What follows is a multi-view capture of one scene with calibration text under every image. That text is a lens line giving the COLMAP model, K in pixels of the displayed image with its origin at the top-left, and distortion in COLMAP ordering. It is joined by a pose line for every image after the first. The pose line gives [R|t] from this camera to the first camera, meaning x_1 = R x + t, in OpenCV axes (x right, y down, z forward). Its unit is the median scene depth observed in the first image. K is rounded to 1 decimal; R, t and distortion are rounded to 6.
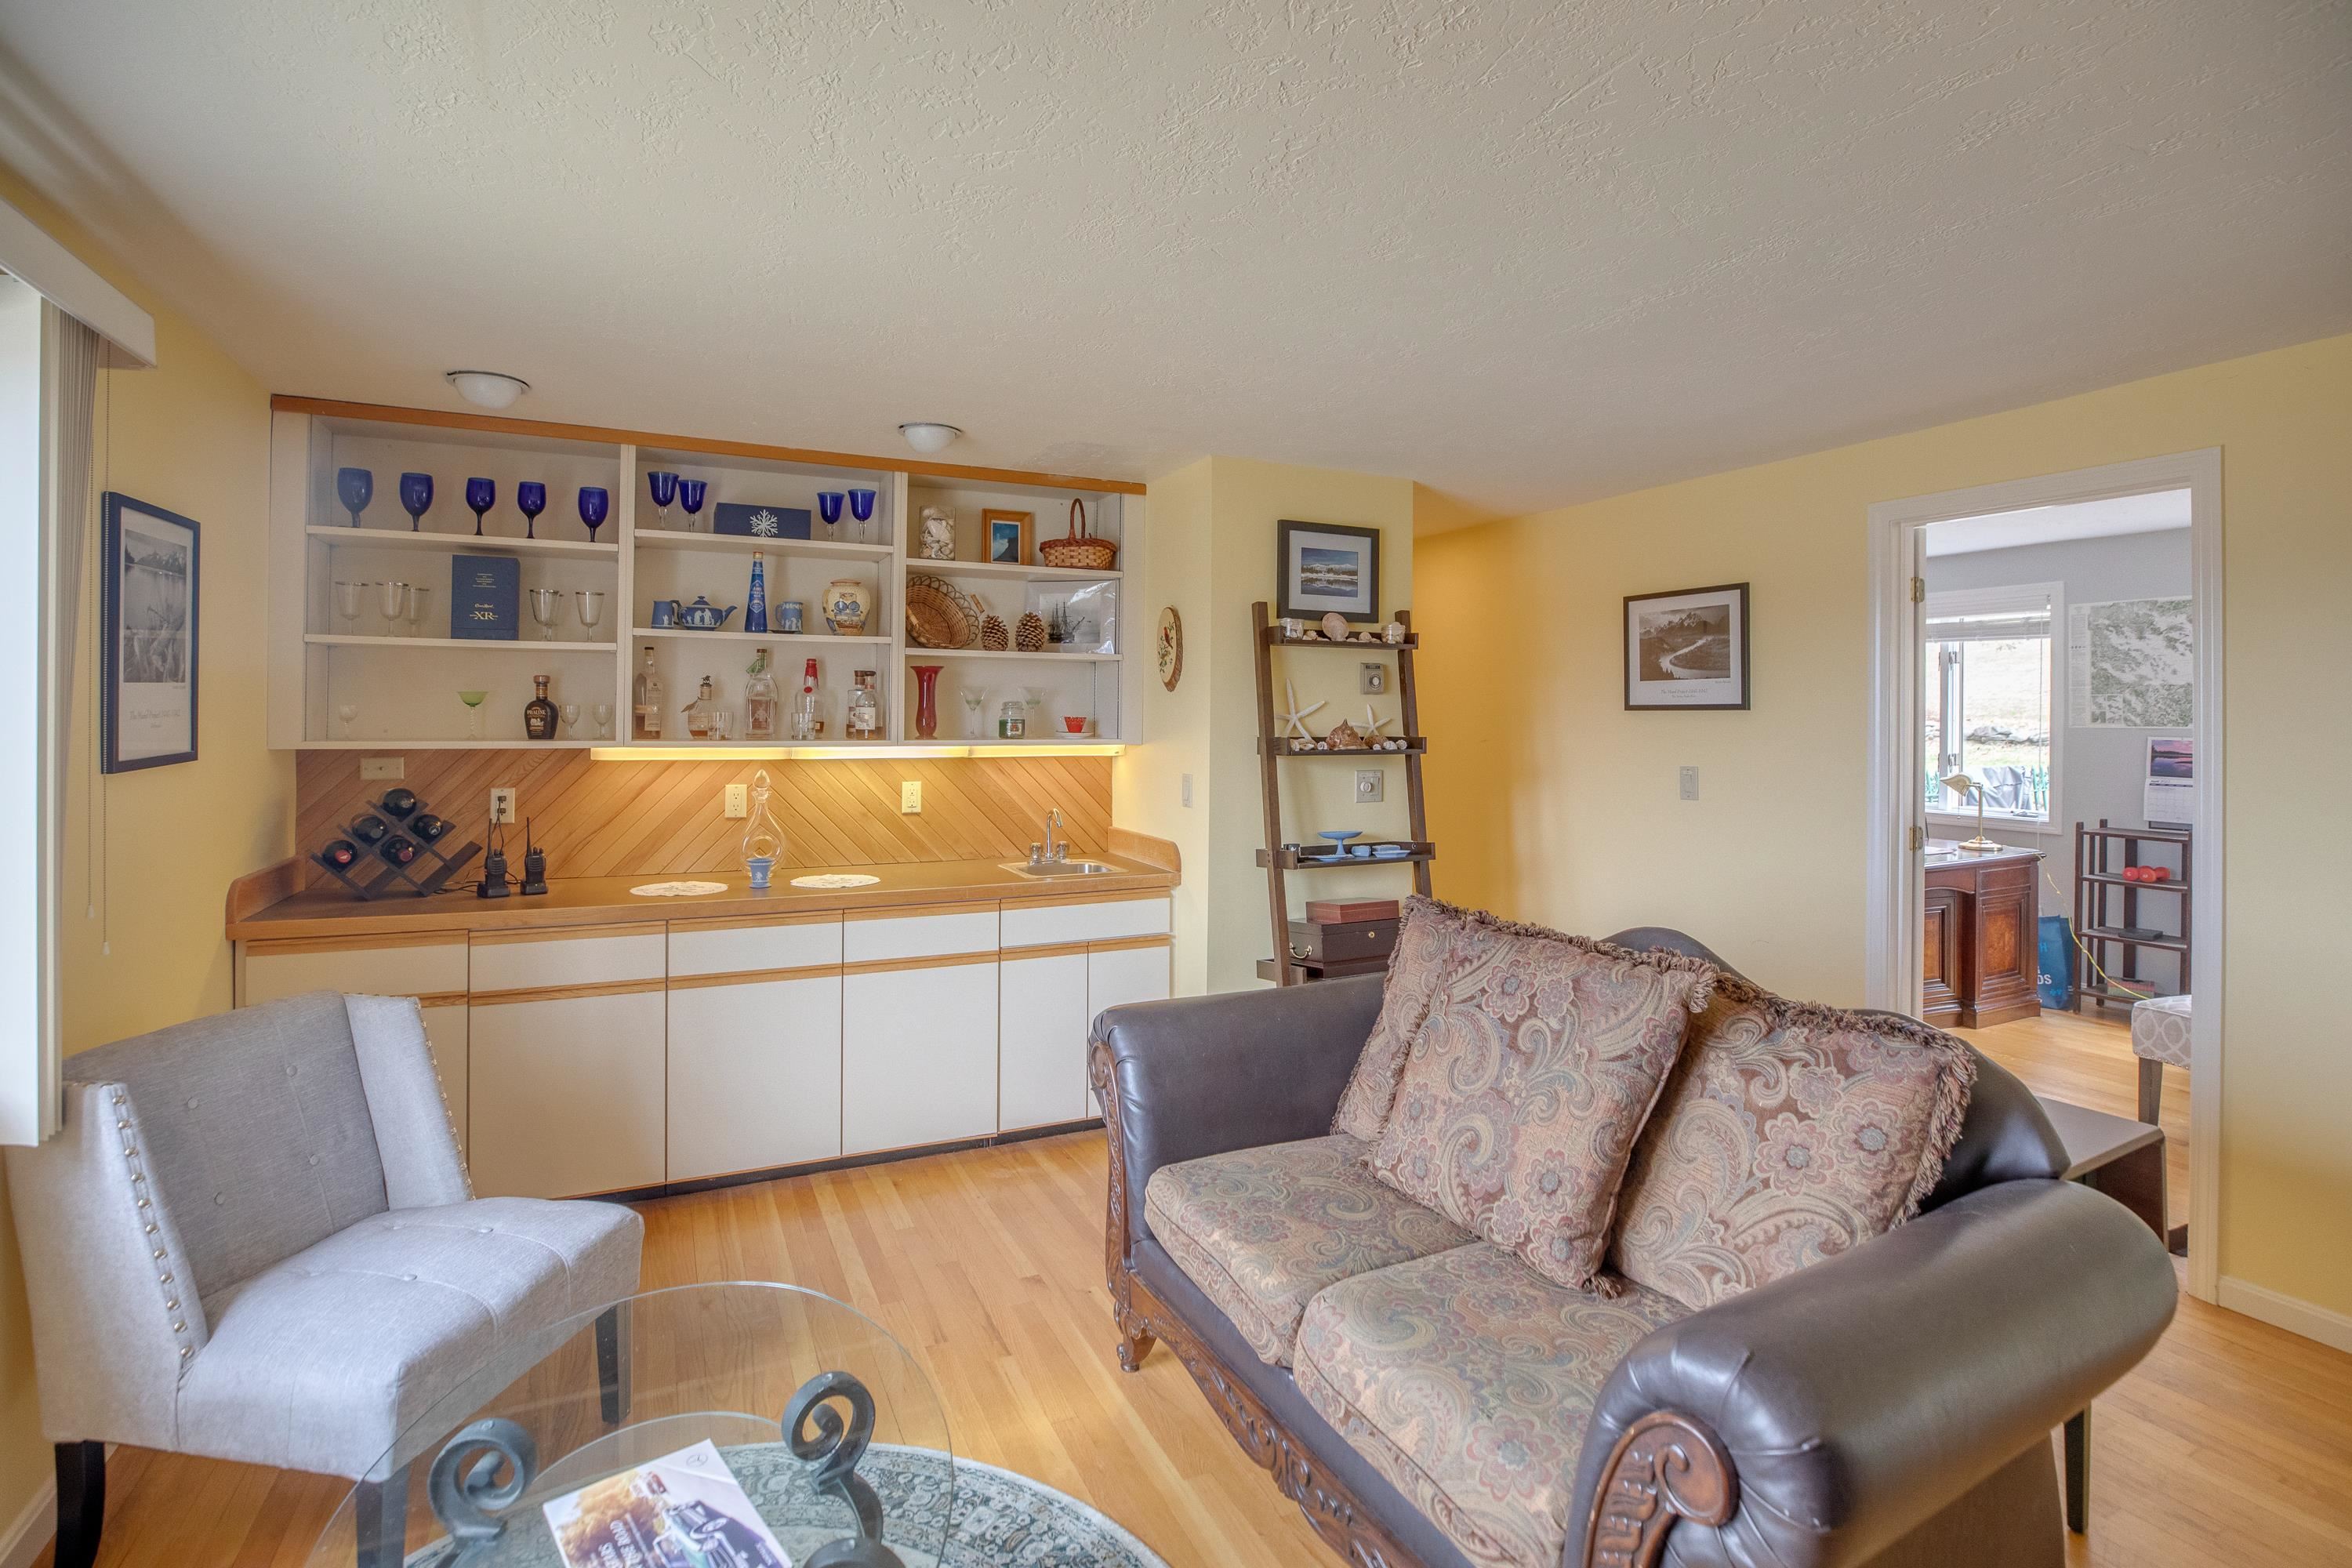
lens RADIAL K [[1152.8, 0, 1182.4], [0, 1152.8, 696.9], [0, 0, 1]] dist [-0.000893, 0.000083]
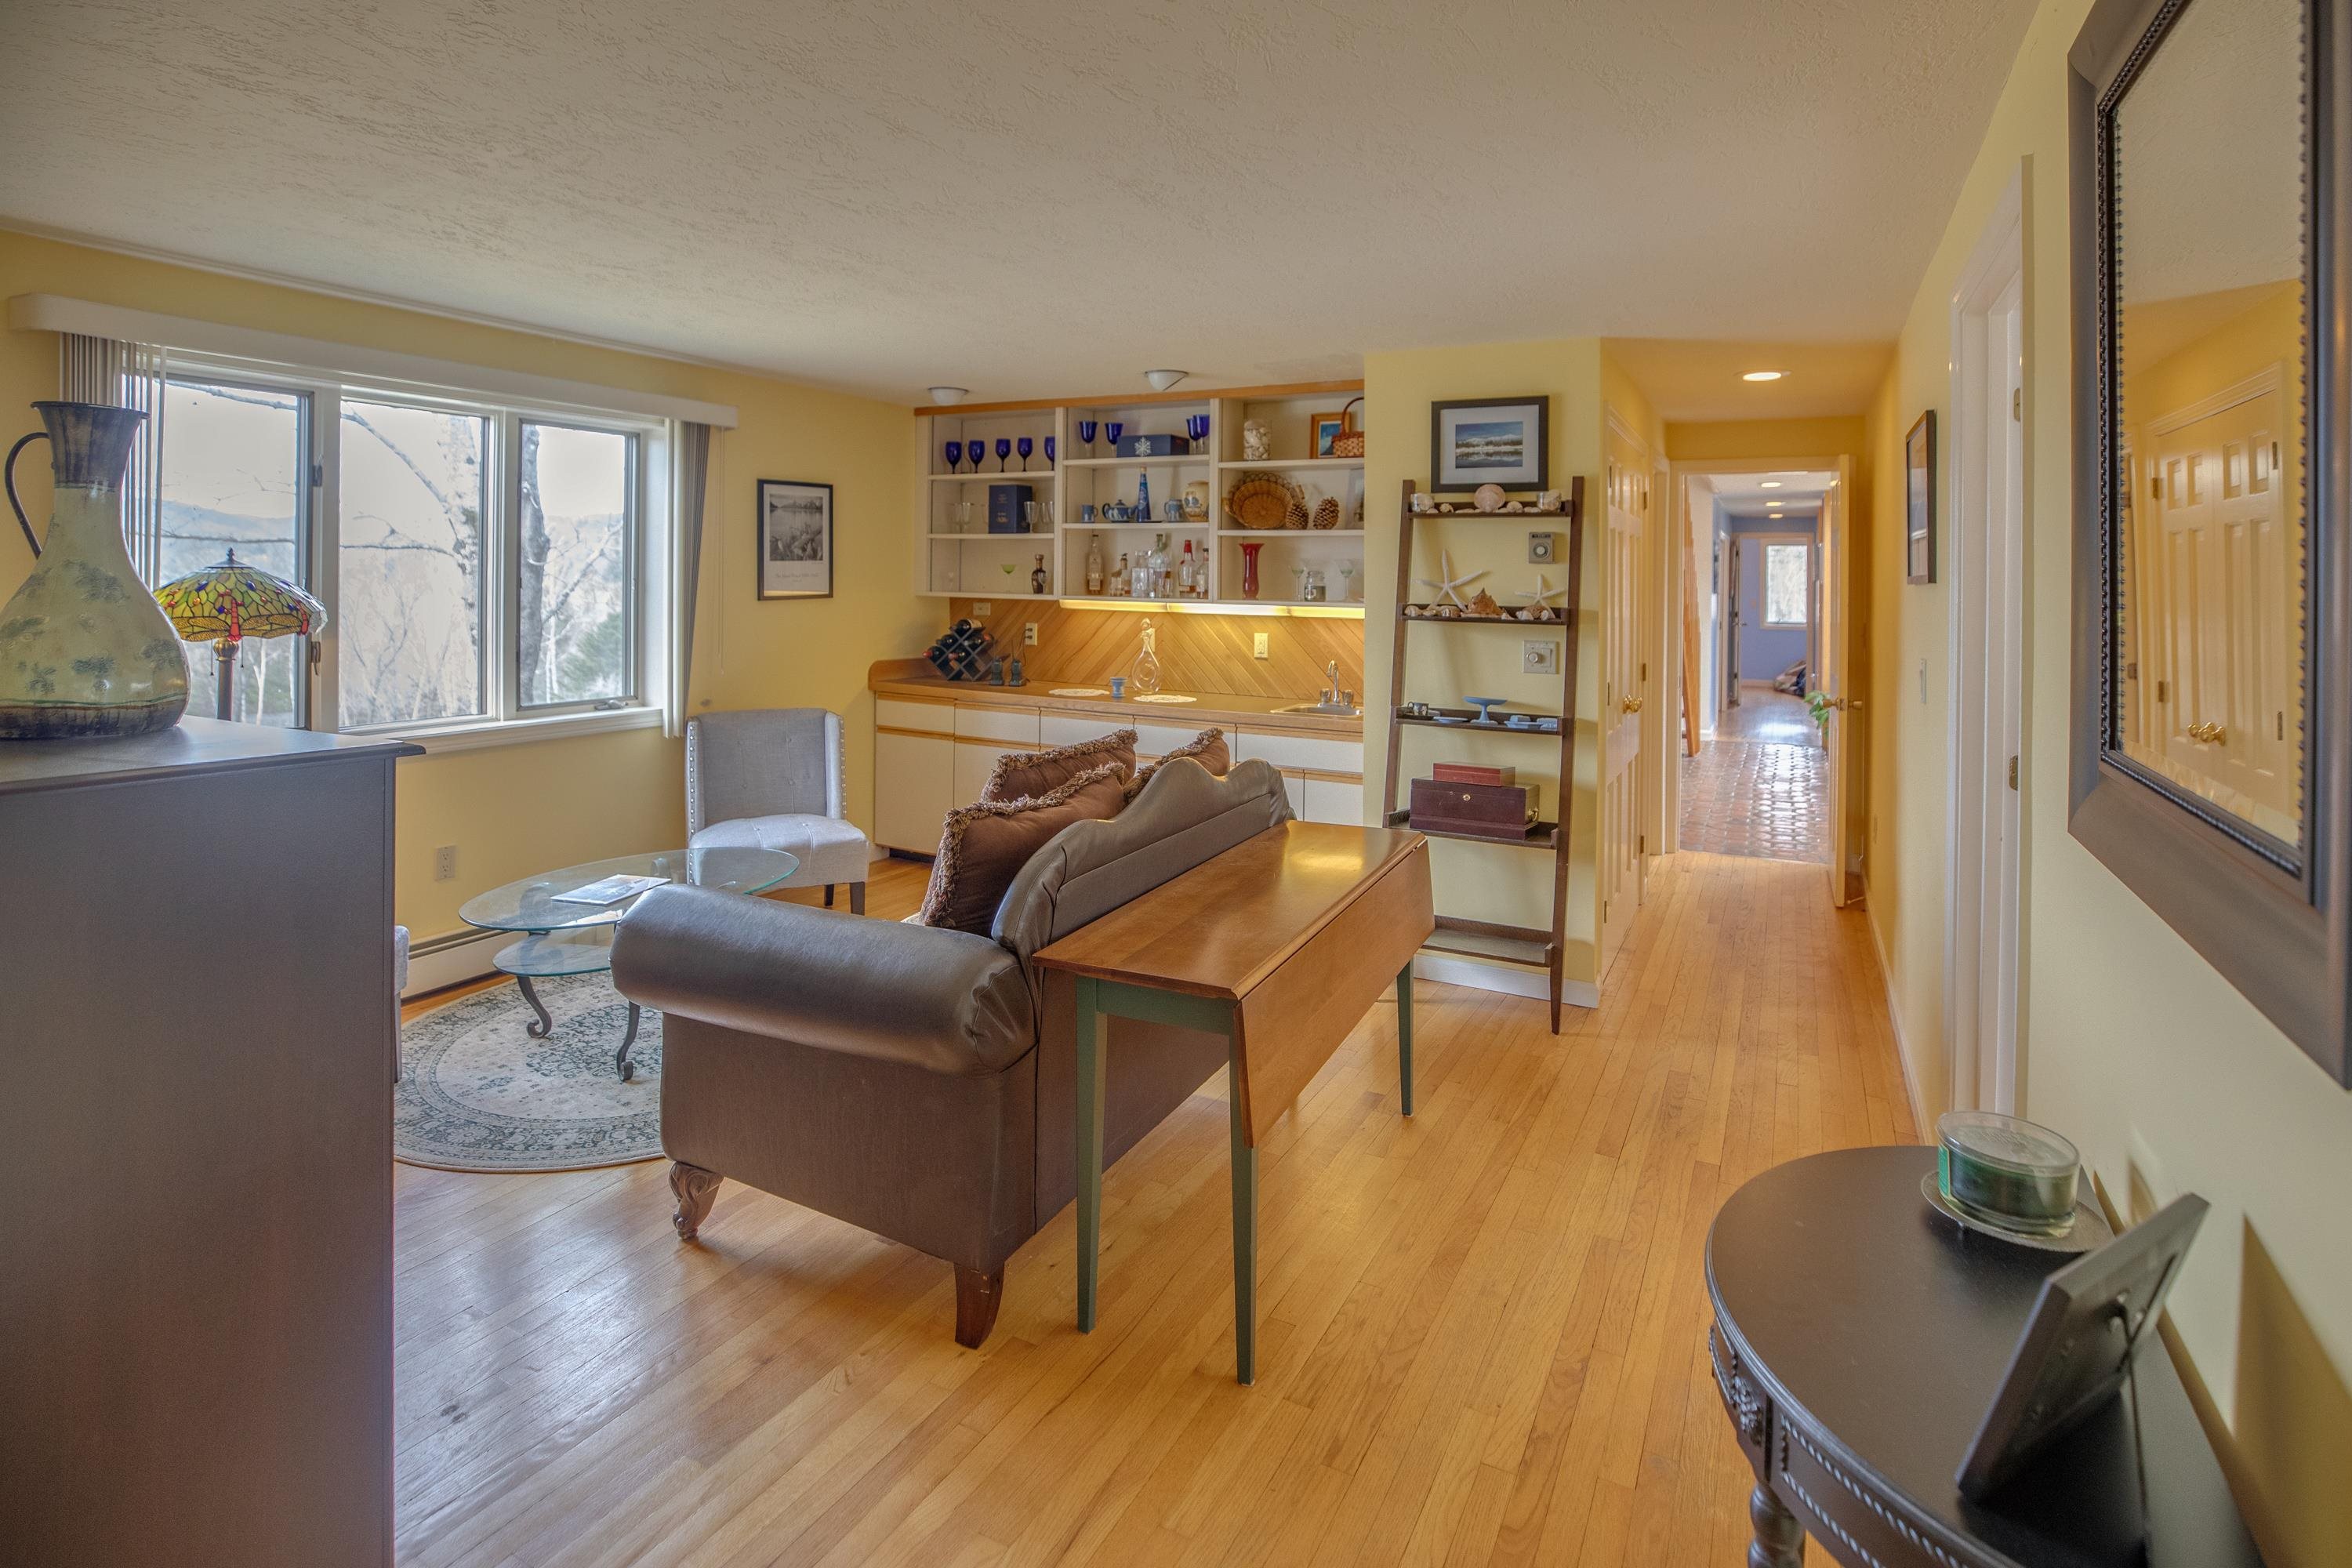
lens RADIAL K [[1152.6, 0, 1182.2], [0, 1152.6, 566.4], [0, 0, 1]] dist [-0.001637, -0.000048]
pose [[0.600013, -0.003152, -0.799984, 0.794953], [0.001289, 0.999995, -0.002973, 0.002532], [0.799989, 0.000752, 0.600014, 0.169773]]
